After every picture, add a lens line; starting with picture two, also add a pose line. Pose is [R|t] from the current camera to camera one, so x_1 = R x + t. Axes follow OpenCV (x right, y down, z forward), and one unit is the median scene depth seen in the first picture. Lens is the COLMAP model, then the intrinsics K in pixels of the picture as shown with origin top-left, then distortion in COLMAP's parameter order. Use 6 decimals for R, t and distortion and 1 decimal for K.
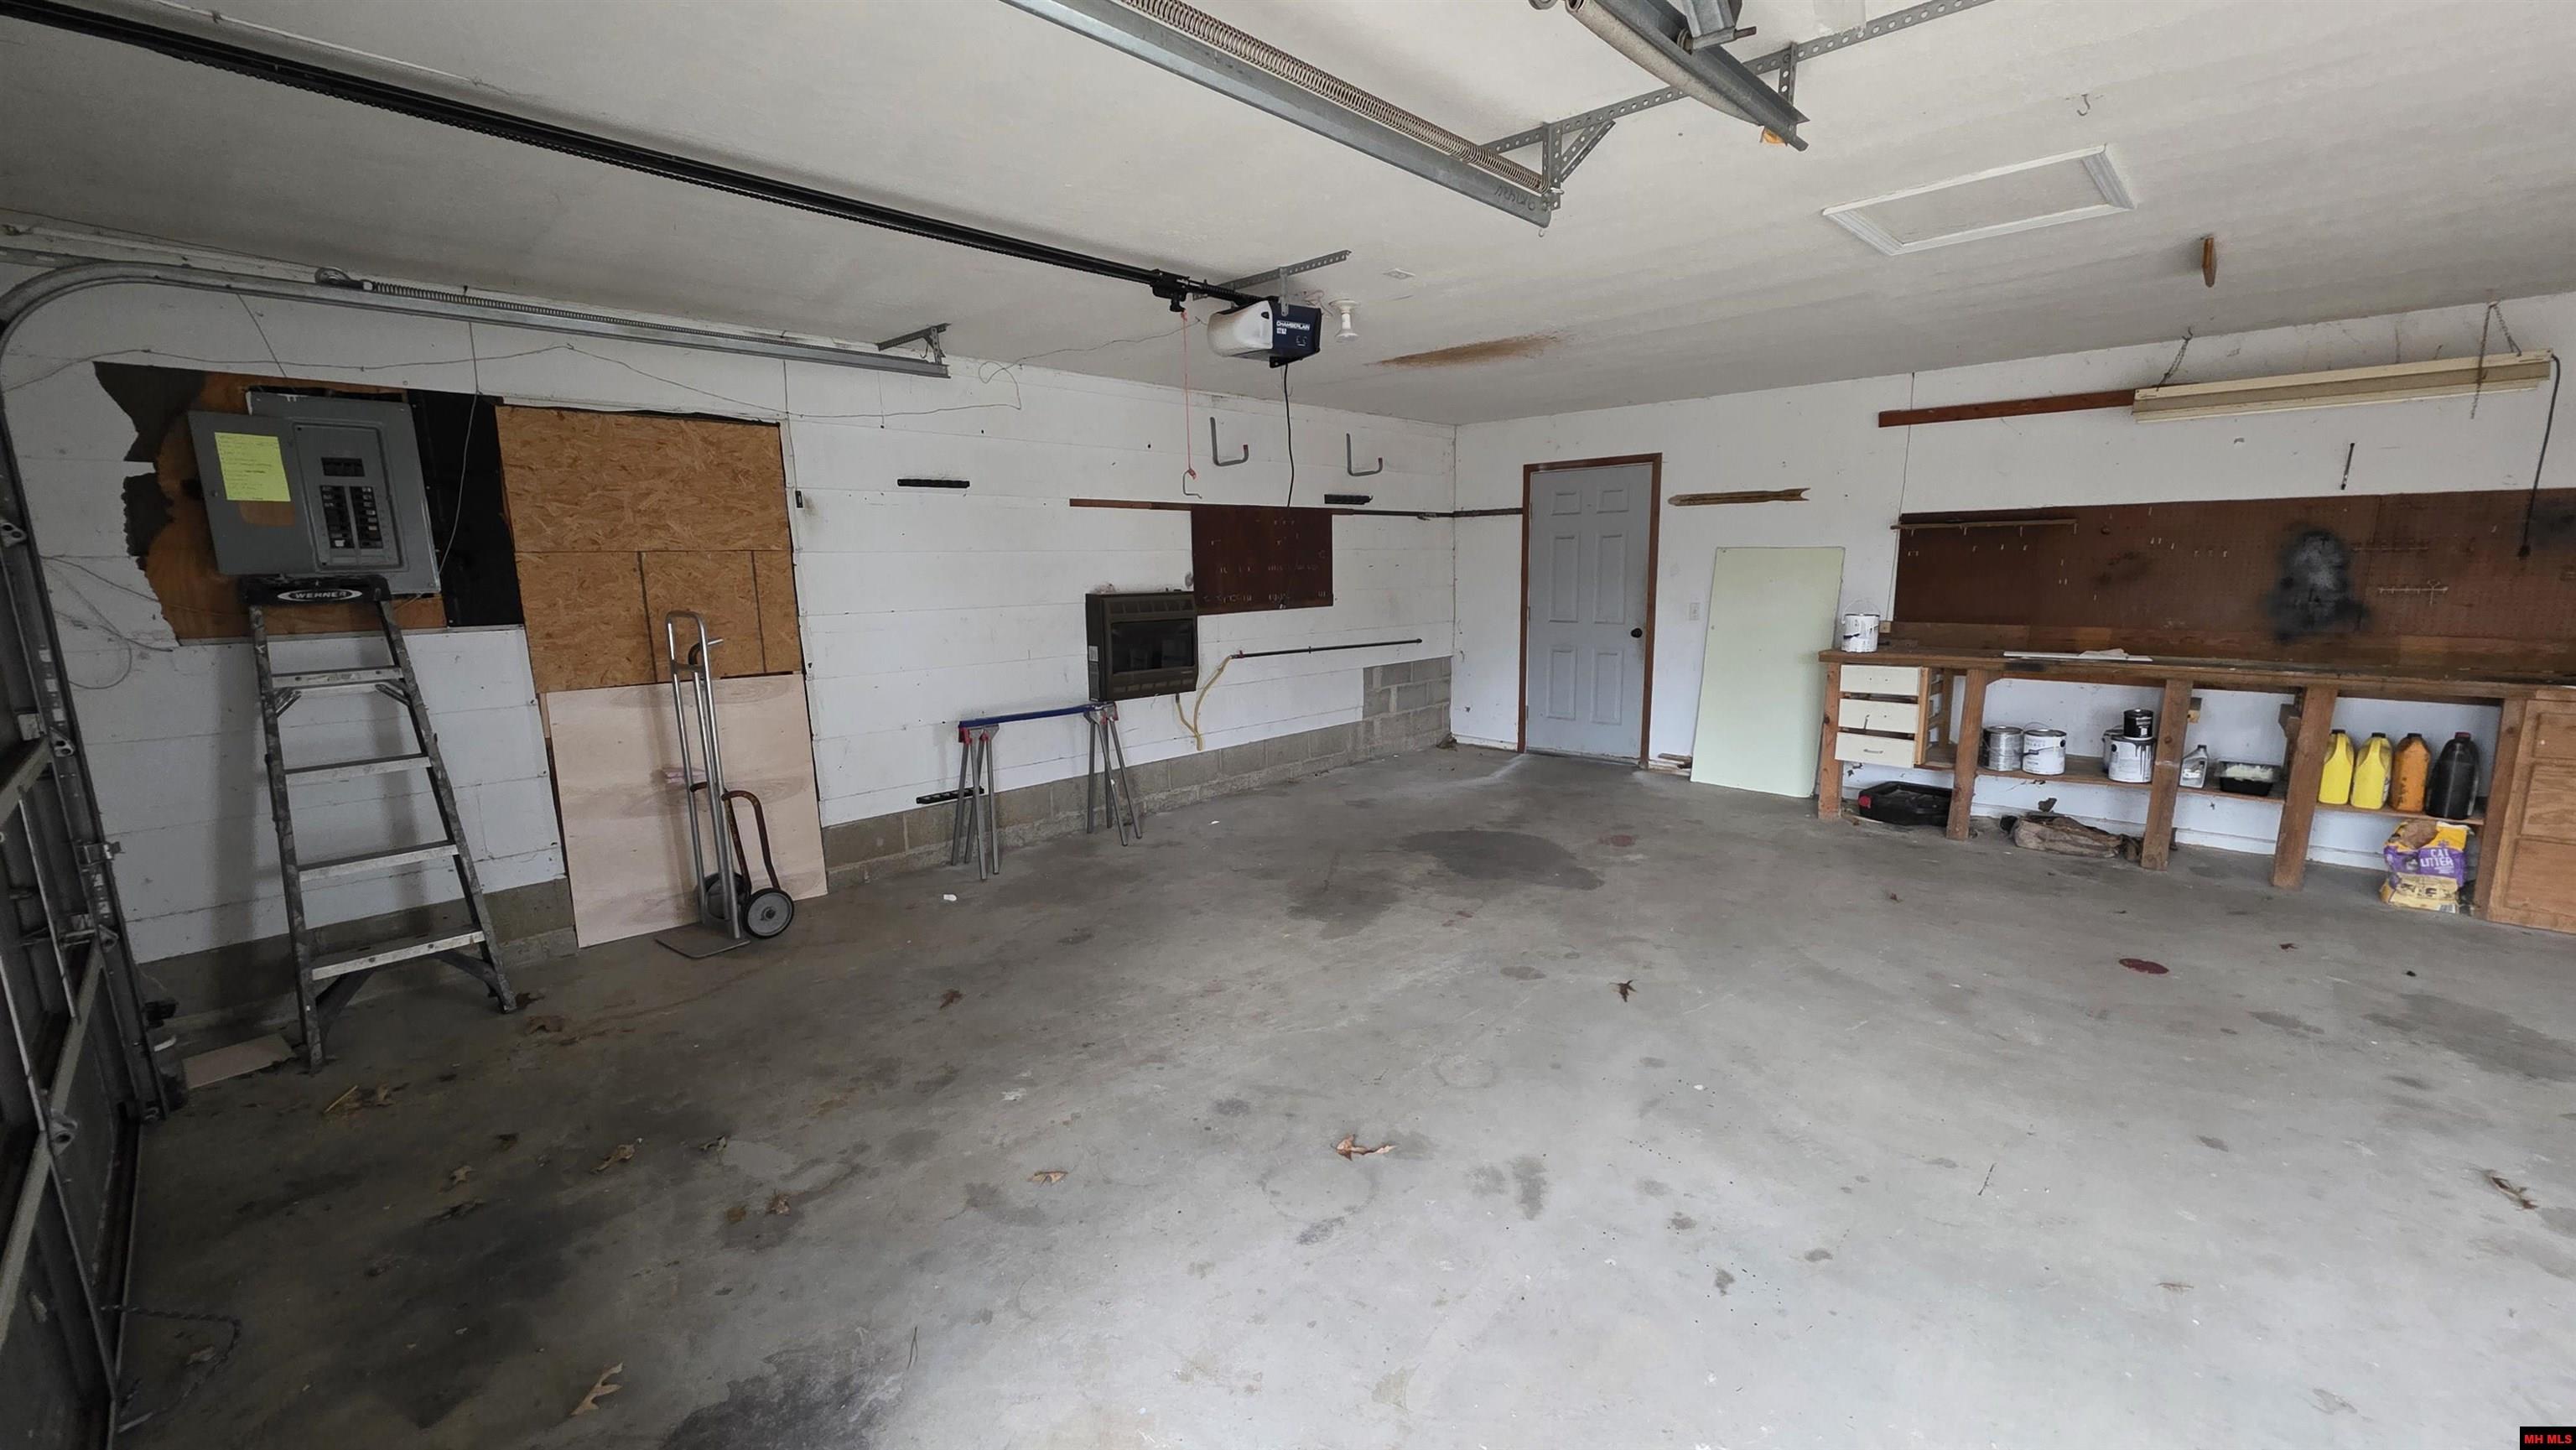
lens RADIAL K [[1034.4, 0, 1297.9], [0, 1034.4, 730.7], [0, 0, 1]] dist [0.002789, -0.000218]
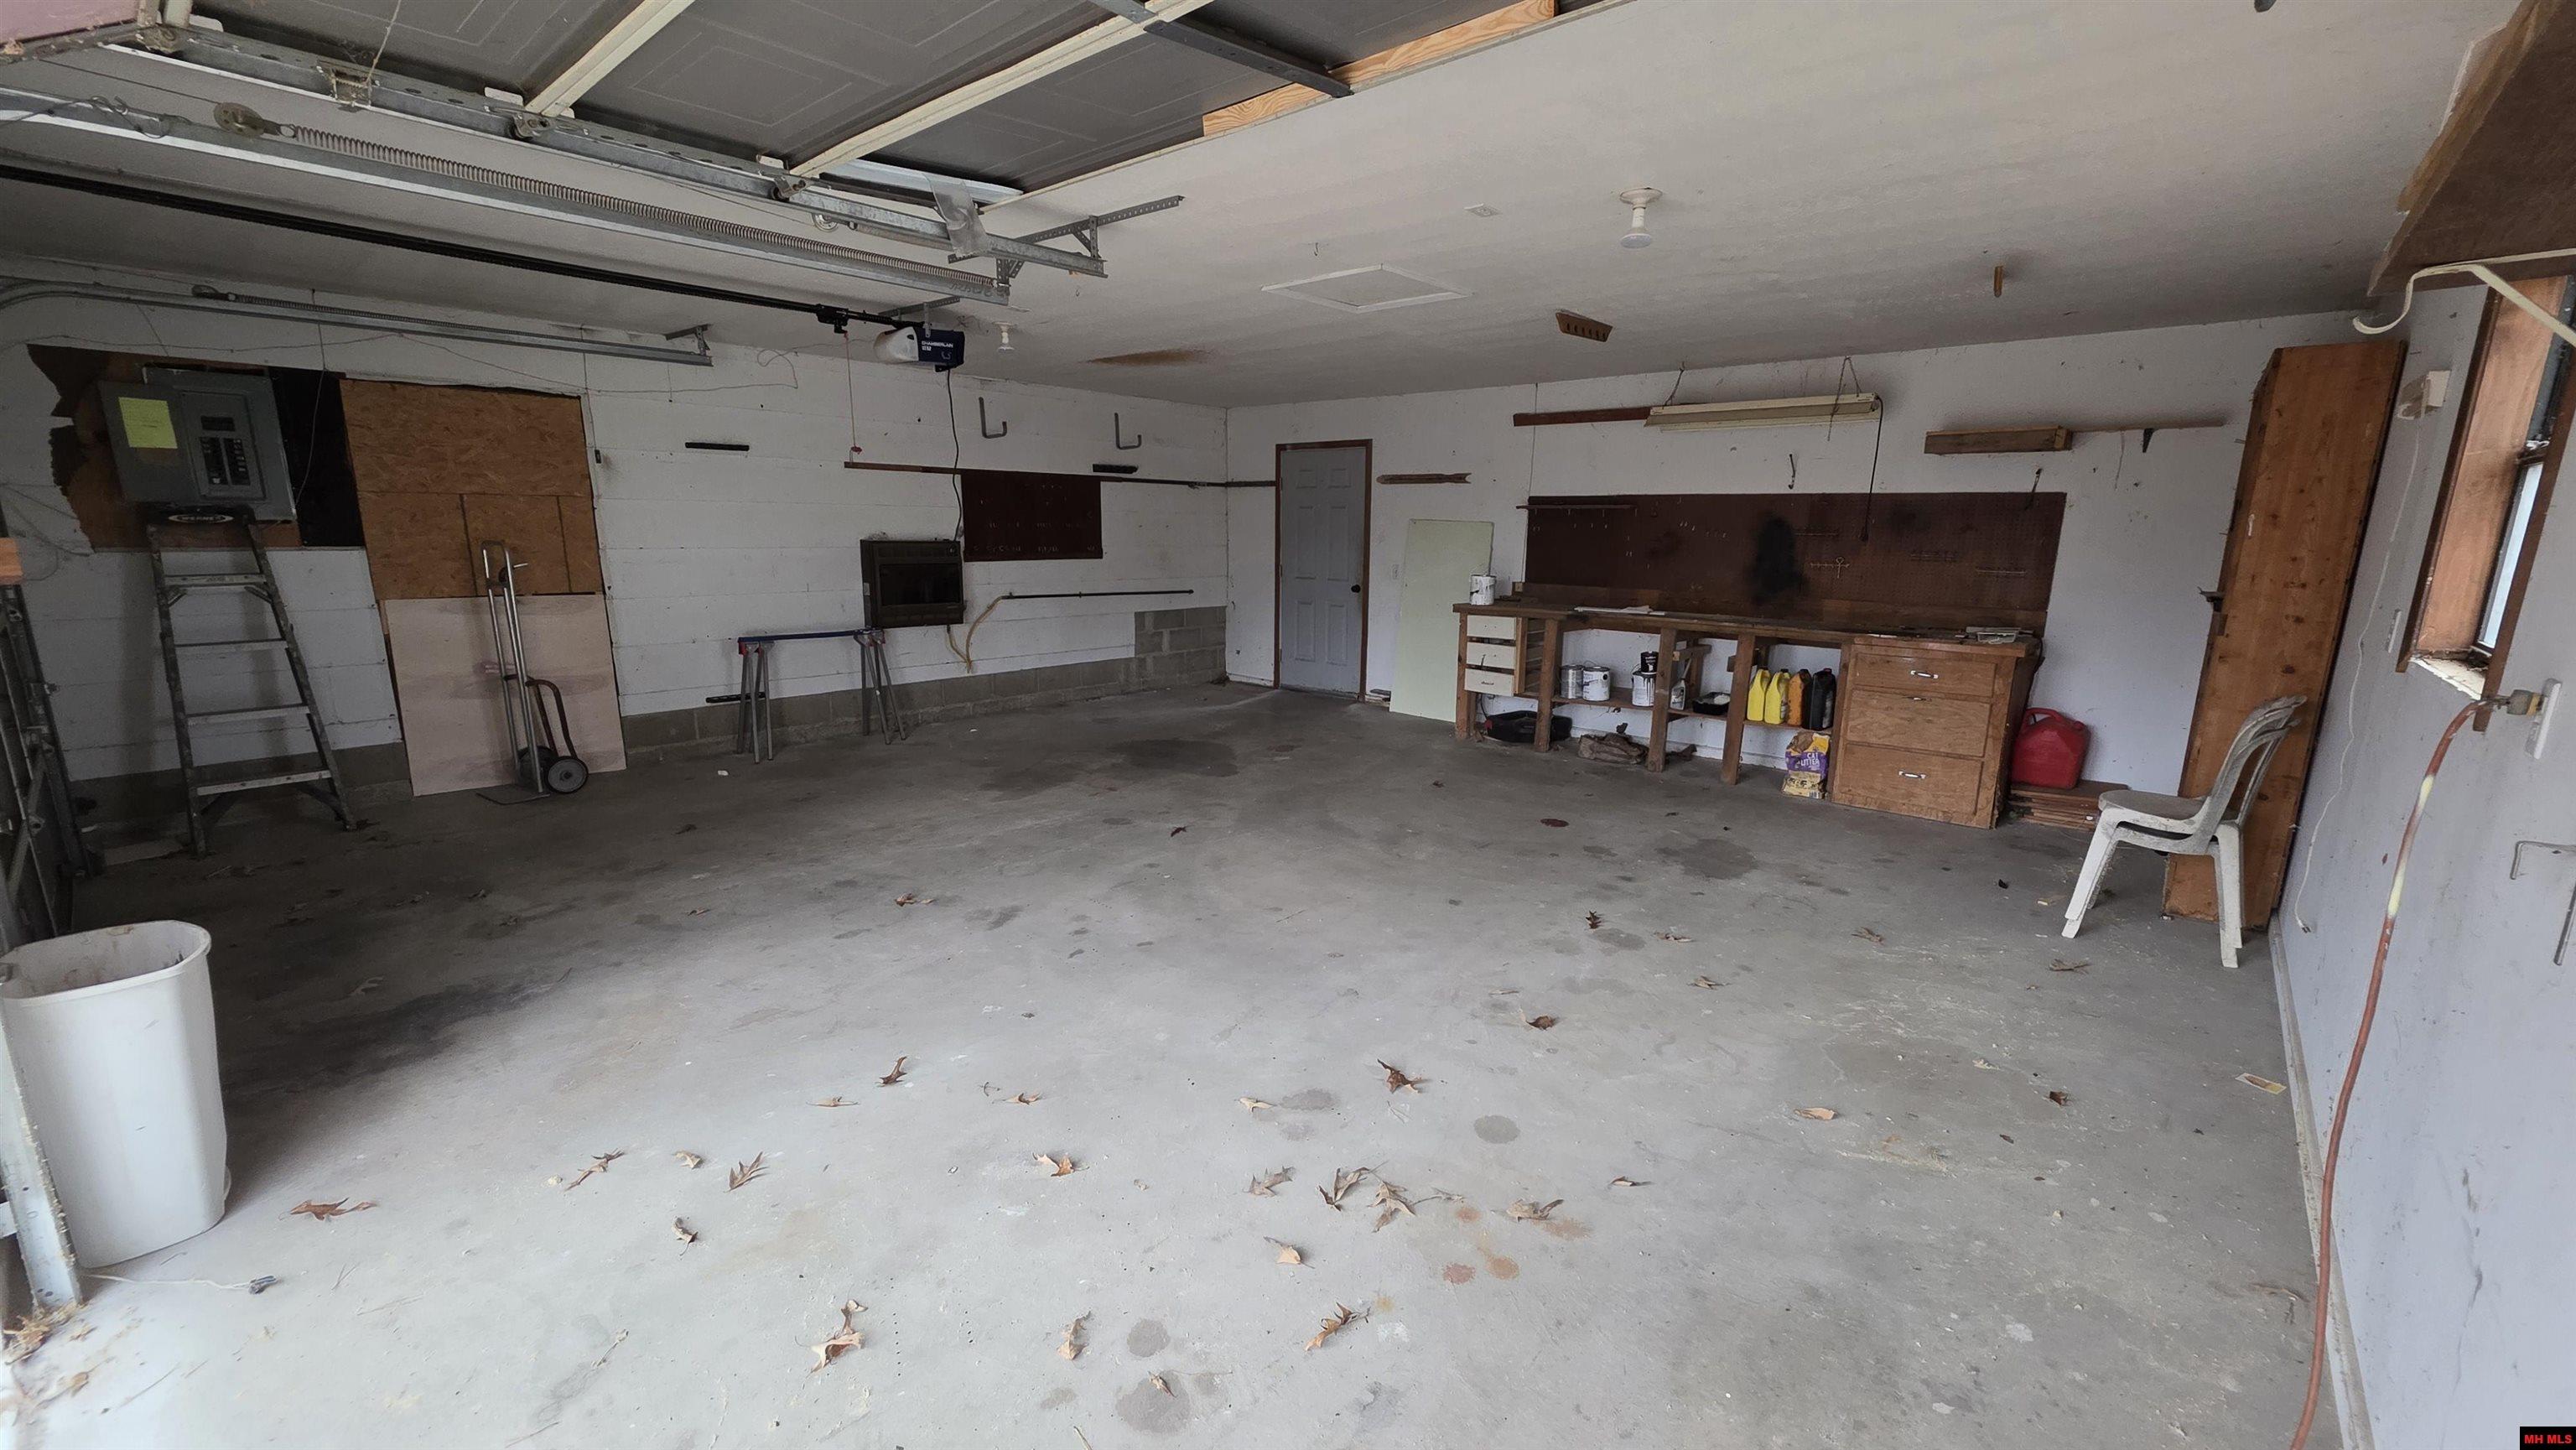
lens RADIAL K [[1029.1, 0, 1295.5], [0, 1029.1, 730.7], [0, 0, 1]] dist [0.000525, 0.000010]
pose [[0.998663, 0.021736, 0.046912, 0.360821], [-0.023330, 0.999160, 0.033699, 0.056902], [-0.046140, -0.034748, 0.998330, -0.353487]]
